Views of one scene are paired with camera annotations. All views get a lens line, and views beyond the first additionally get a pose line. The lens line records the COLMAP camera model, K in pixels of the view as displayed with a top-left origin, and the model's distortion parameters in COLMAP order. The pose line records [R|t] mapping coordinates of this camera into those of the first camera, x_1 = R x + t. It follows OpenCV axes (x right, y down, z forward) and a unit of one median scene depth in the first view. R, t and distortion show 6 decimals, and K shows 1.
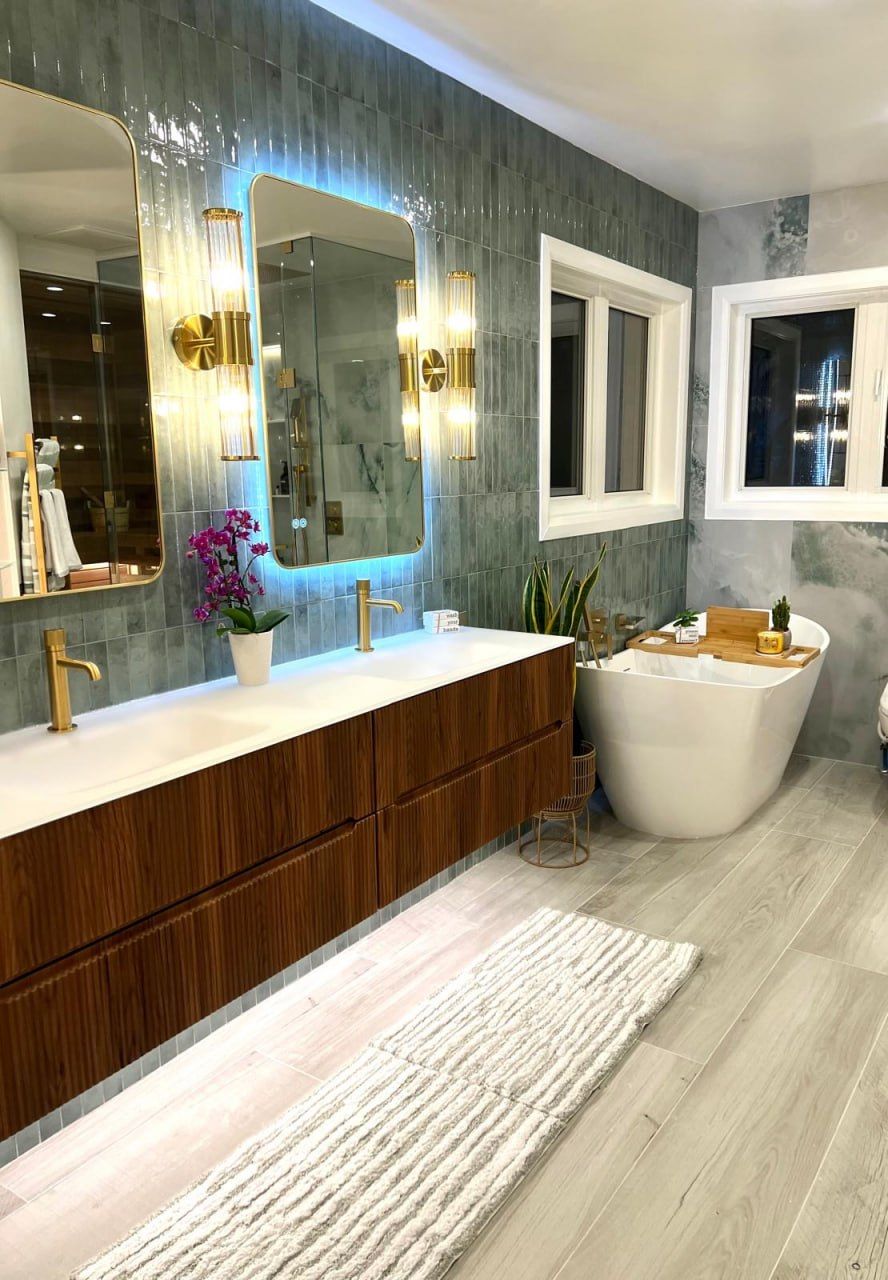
lens RADIAL K [[967.5, 0, 476.5], [0, 967.5, 643.3], [0, 0, 1]] dist [0.014882, -0.001962]
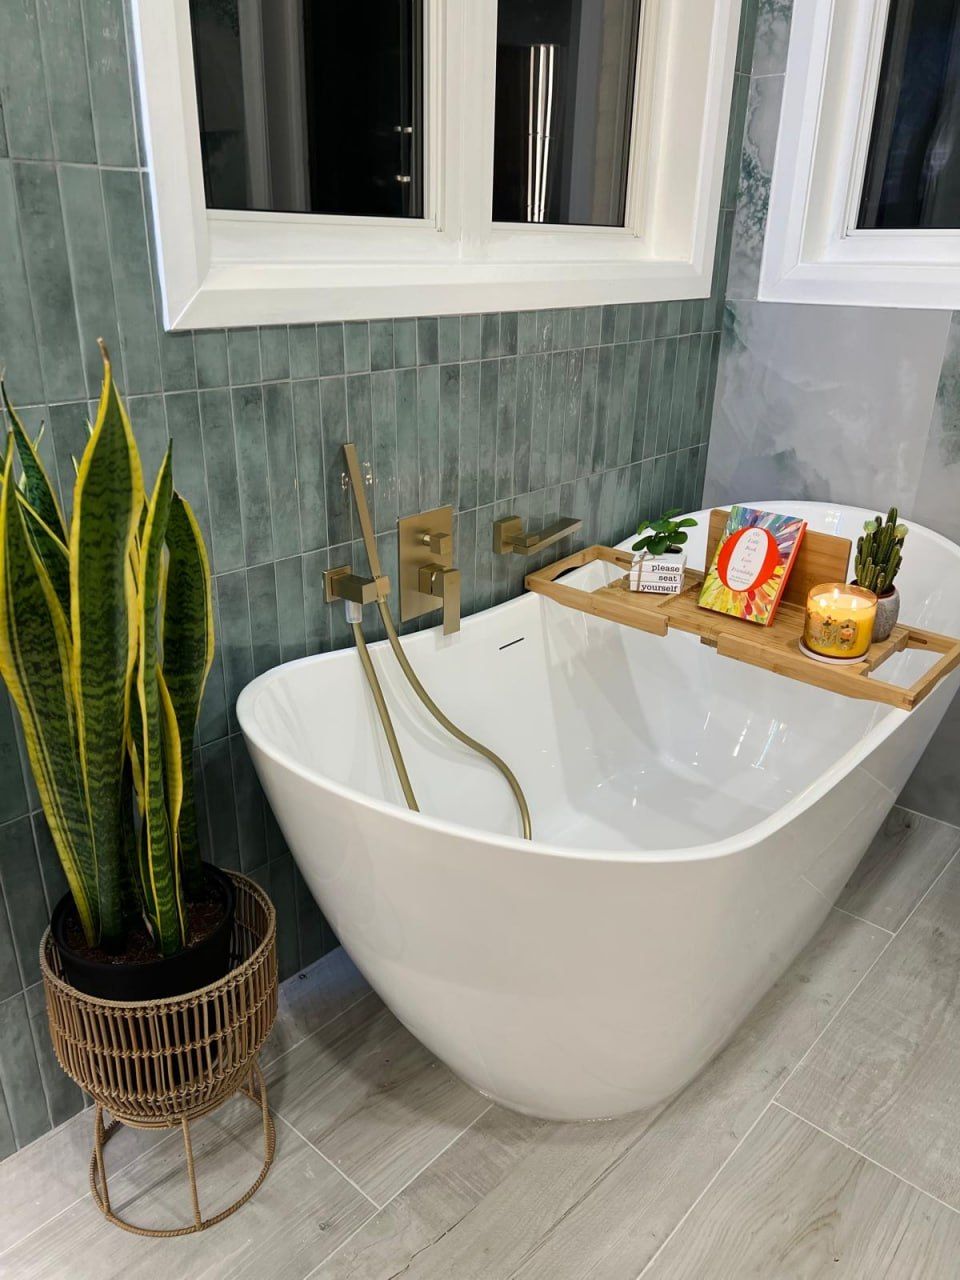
lens RADIAL K [[983.3, 0, 480.0], [0, 983.3, 640.0], [0, 0, 1]] dist [0.054269, -0.064982]
pose [[0.991051, 0.081641, -0.105609, 0.179608], [-0.058822, 0.977305, 0.203507, -0.062227], [0.119826, -0.195474, 0.973361, 0.524837]]
